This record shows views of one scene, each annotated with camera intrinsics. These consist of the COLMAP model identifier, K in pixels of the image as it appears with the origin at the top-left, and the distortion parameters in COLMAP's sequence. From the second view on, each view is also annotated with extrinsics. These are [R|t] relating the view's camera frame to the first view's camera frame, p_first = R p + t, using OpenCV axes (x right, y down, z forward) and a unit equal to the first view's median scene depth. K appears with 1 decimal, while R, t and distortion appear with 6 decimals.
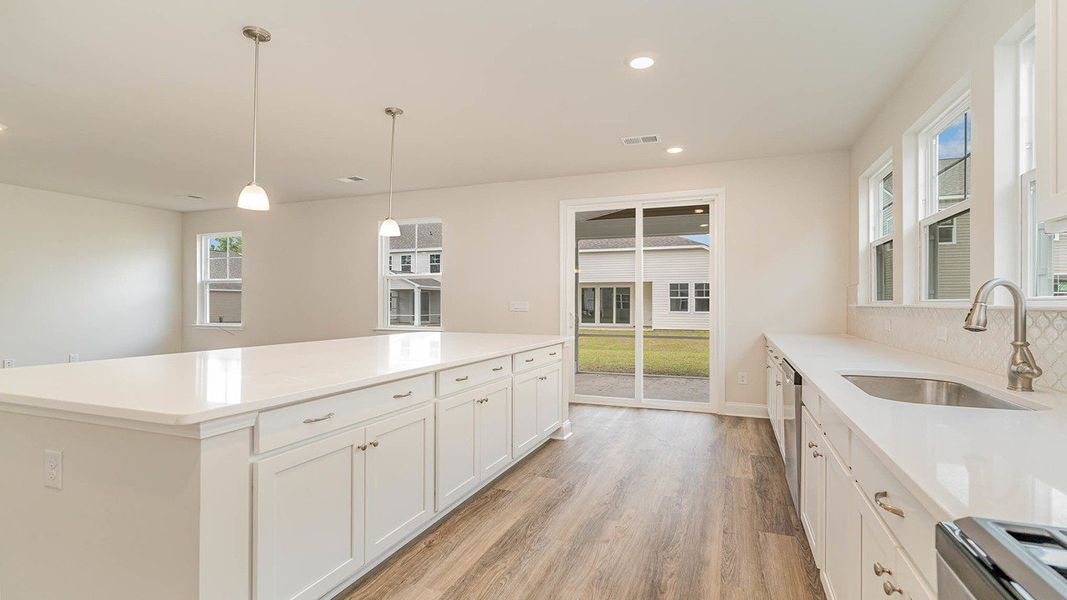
lens RADIAL K [[507.7, 0, 529.1], [0, 507.7, 302.5], [0, 0, 1]] dist [-0.004547, 0.000860]
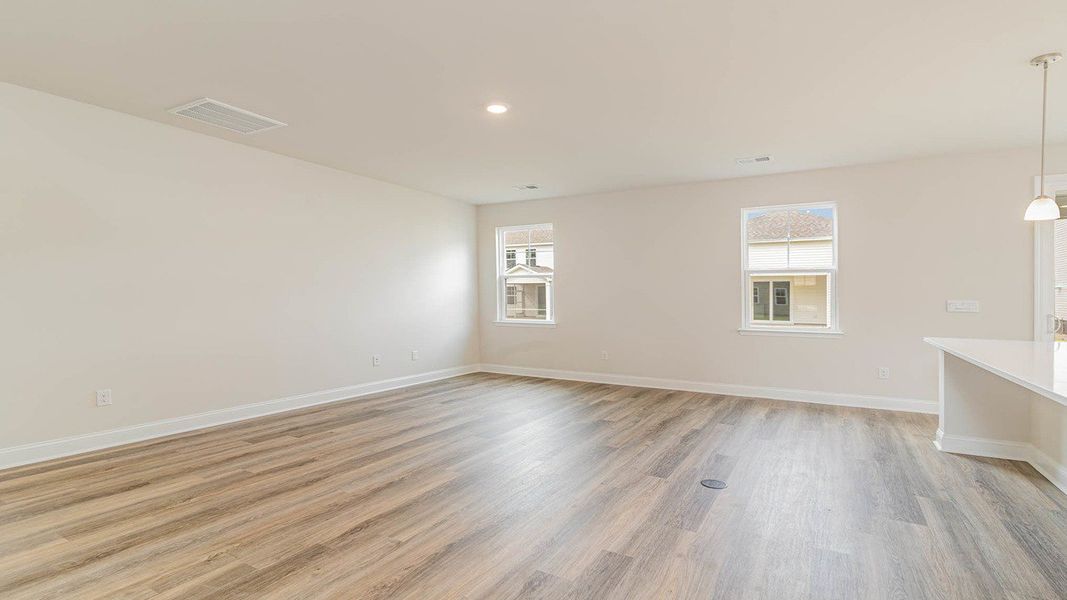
lens RADIAL K [[507.7, 0, 532.1], [0, 507.7, 294.8], [0, 0, 1]] dist [-0.004547, 0.000860]
pose [[0.987852, 0.003772, -0.155351, -0.120886], [-0.004237, 0.999987, -0.002663, -0.001183], [0.155339, 0.003289, 0.987856, 0.014433]]
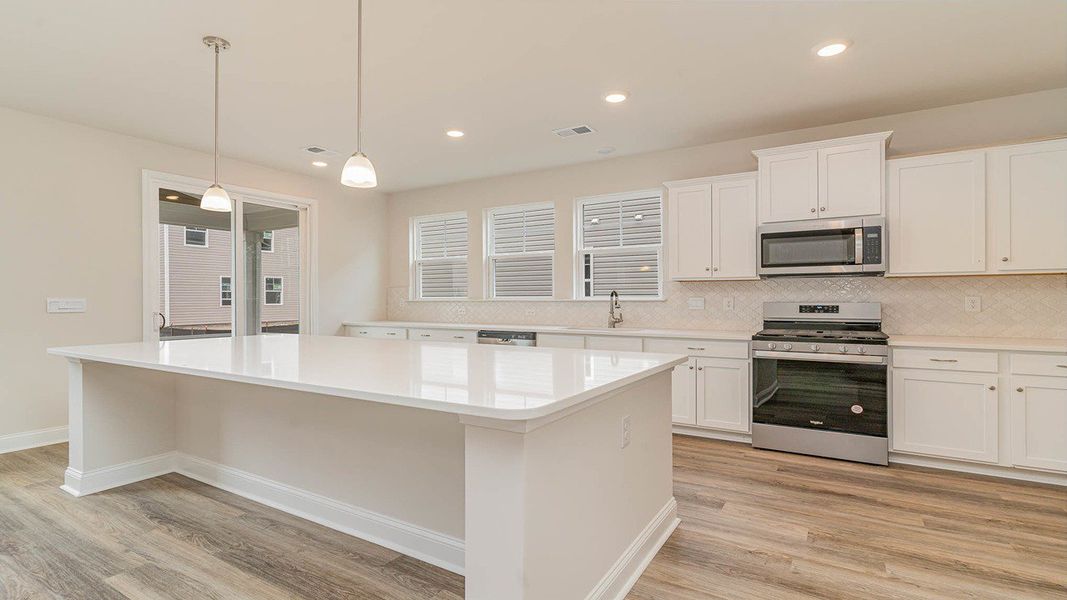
lens RADIAL K [[507.7, 0, 535.8], [0, 507.7, 291.6], [0, 0, 1]] dist [-0.004547, 0.000860]
pose [[0.168080, 0.012614, 0.985693, -0.119732], [0.001795, 0.999913, -0.013102, -0.000256], [-0.985772, 0.003972, 0.168042, 0.053996]]
